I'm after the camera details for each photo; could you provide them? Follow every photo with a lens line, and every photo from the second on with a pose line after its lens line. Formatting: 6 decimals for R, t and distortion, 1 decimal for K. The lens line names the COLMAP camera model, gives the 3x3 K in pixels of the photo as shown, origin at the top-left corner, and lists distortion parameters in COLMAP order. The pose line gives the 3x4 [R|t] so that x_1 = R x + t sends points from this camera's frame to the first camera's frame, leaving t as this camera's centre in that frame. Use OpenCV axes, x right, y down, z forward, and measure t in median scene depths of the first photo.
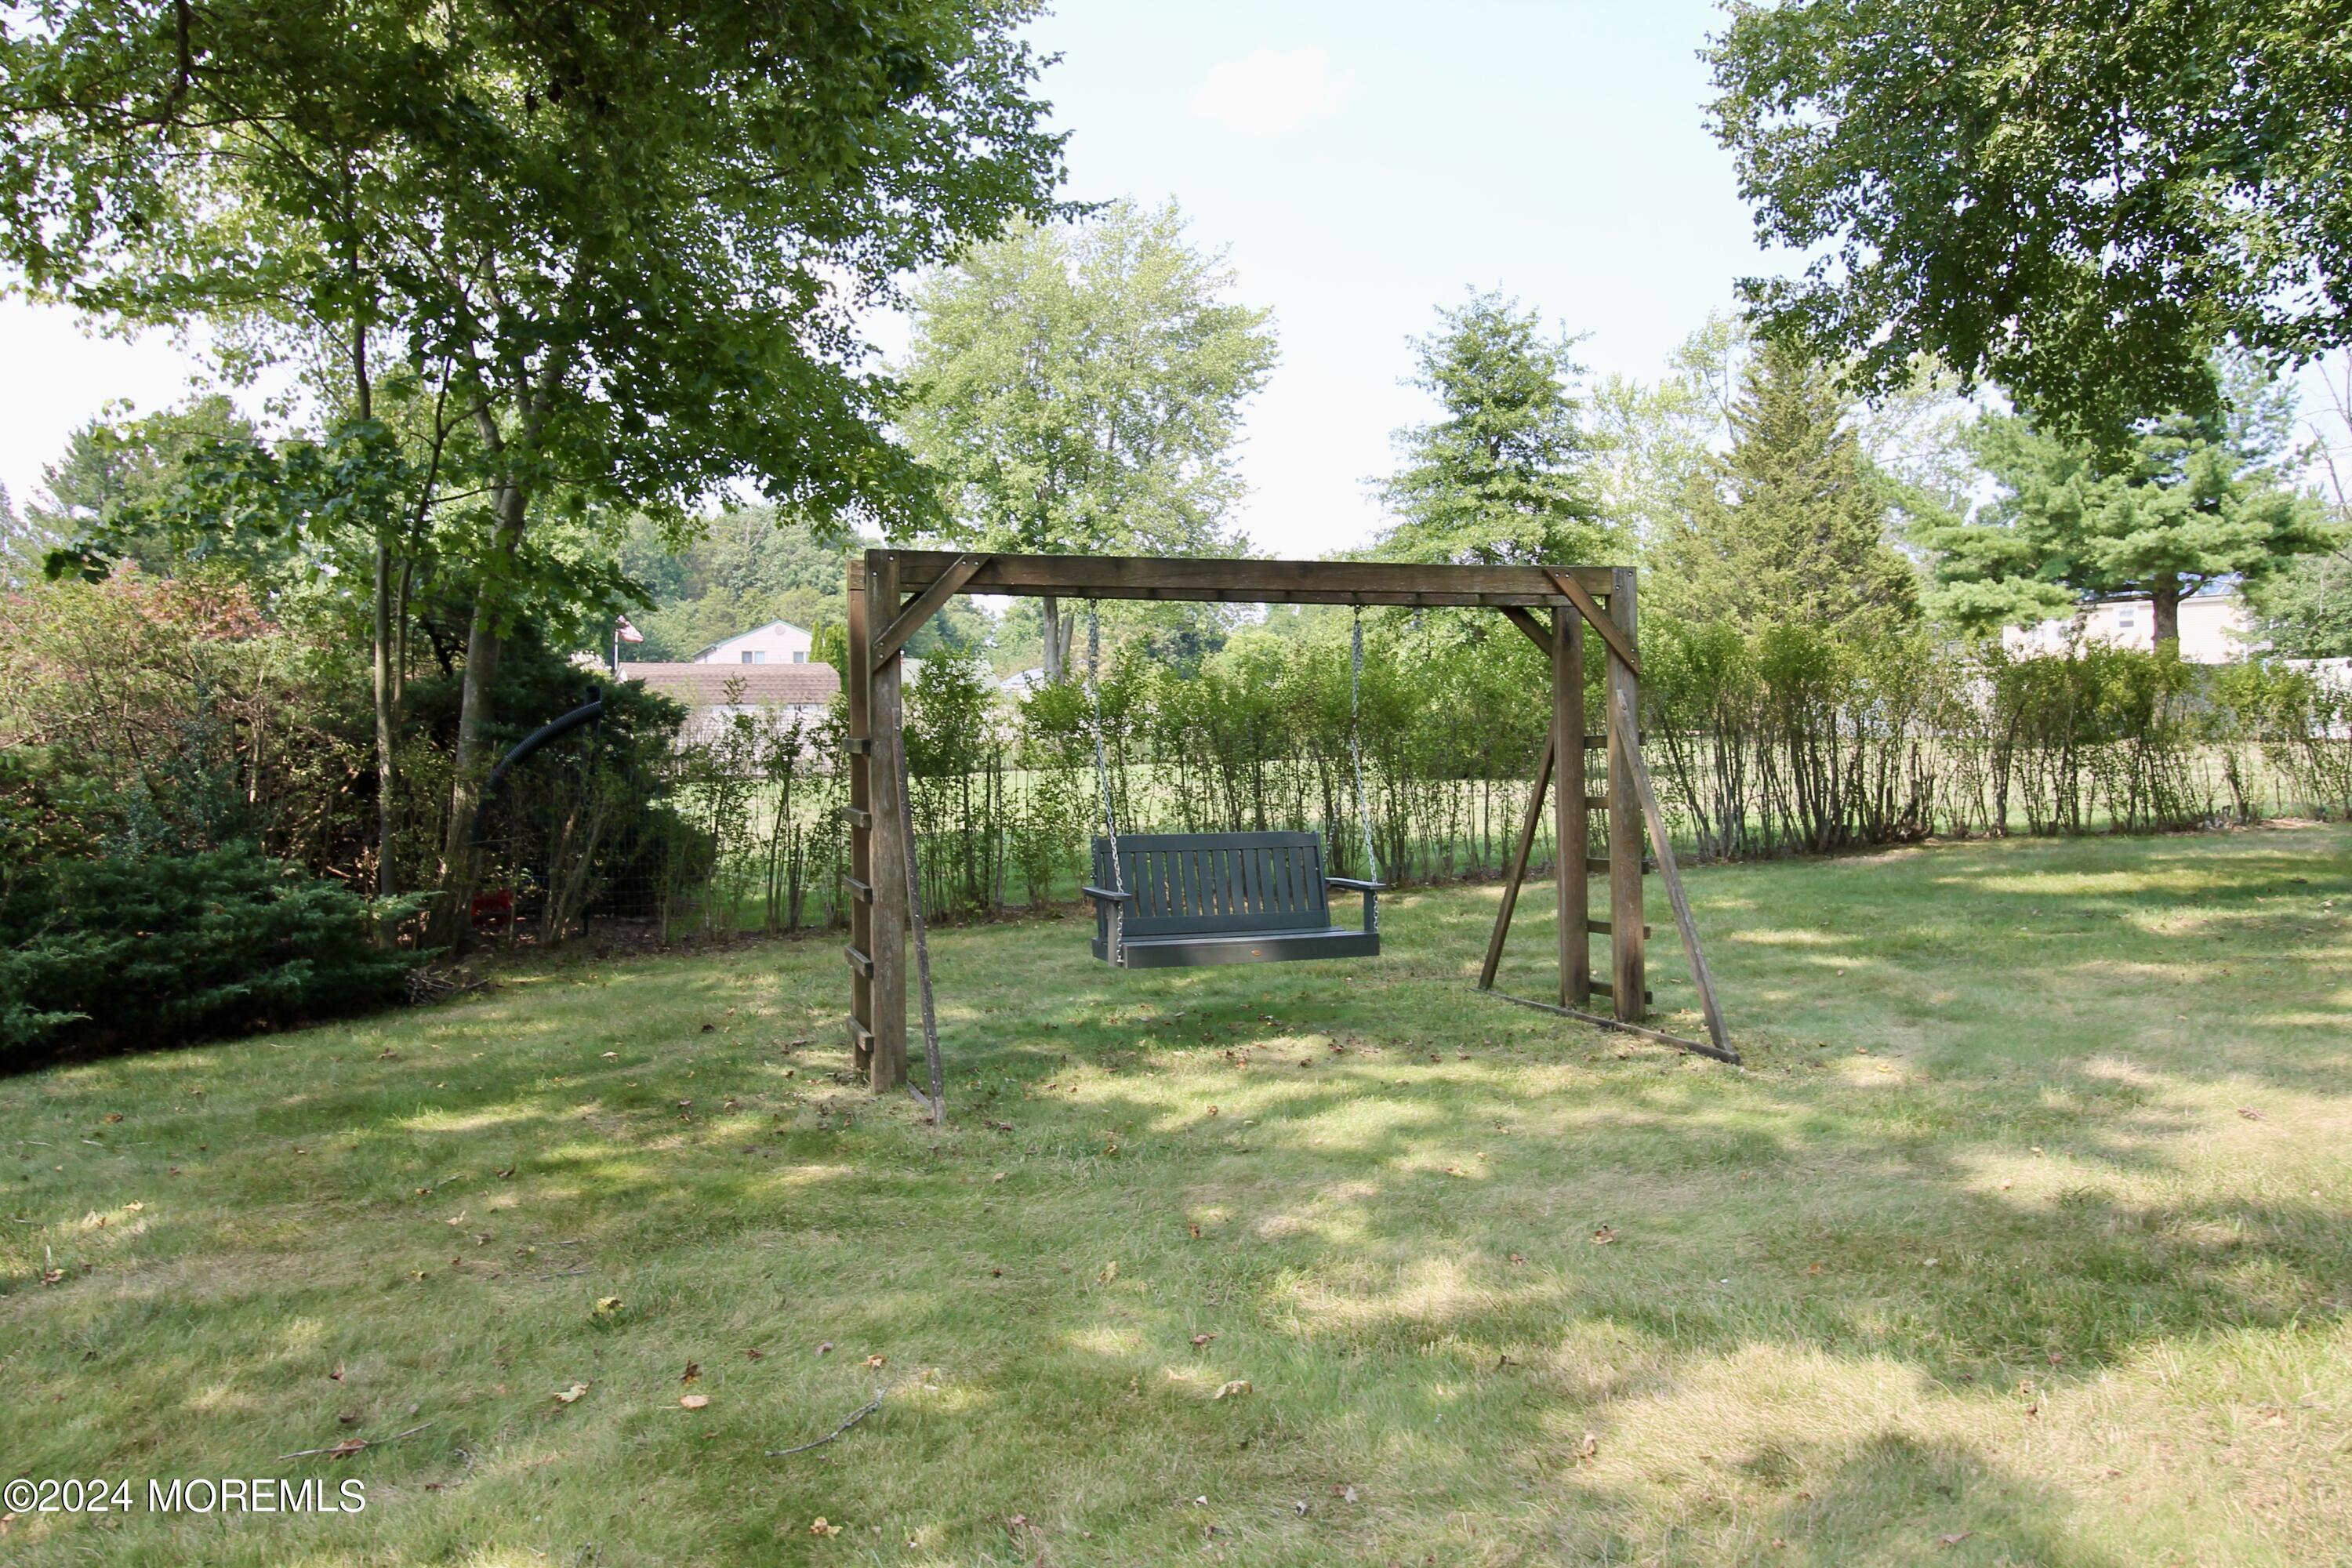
lens RADIAL K [[1217.2, 0, 1177.8], [0, 1217.2, 778.2], [0, 0, 1]] dist [-0.004548, -0.000339]
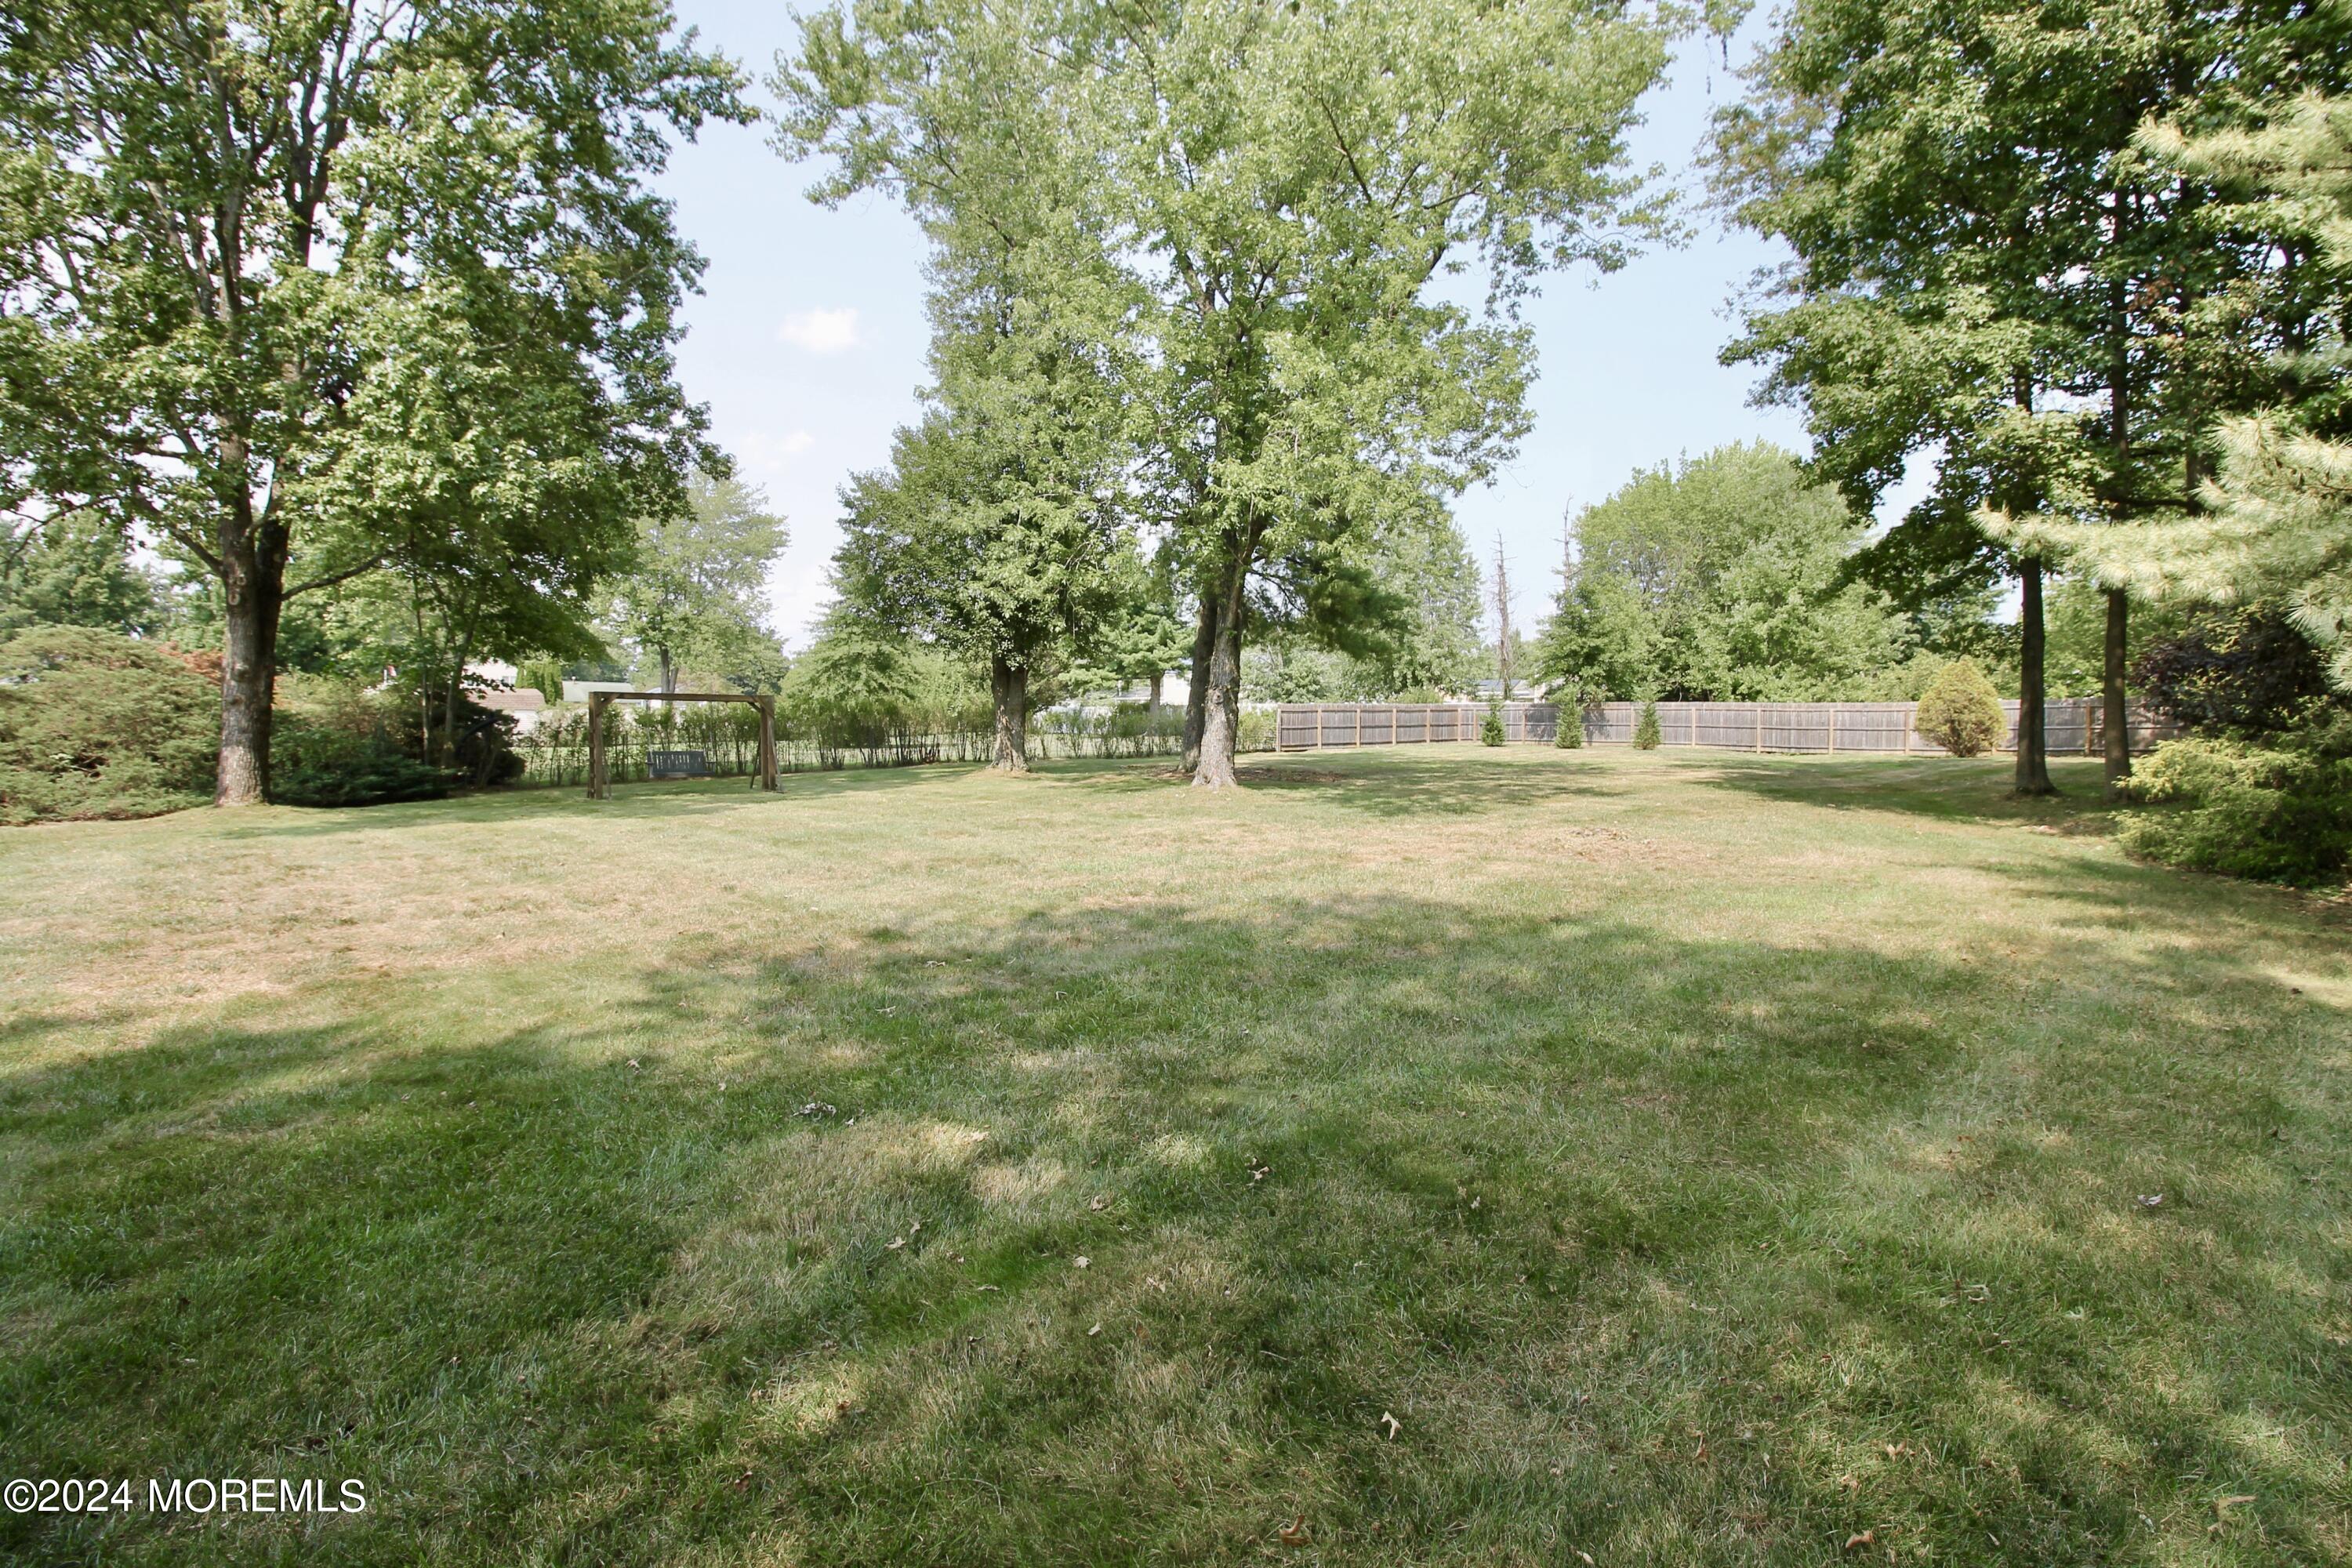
lens RADIAL K [[1098.3, 0, 1185.6], [0, 1098.3, 775.3], [0, 0, 1]] dist [-0.001021, -0.012334]
pose [[0.951955, 0.000090, 0.306239, 0.195433], [-0.001141, 0.999994, 0.003253, 0.042703], [-0.306237, -0.003447, 0.951949, -1.197909]]
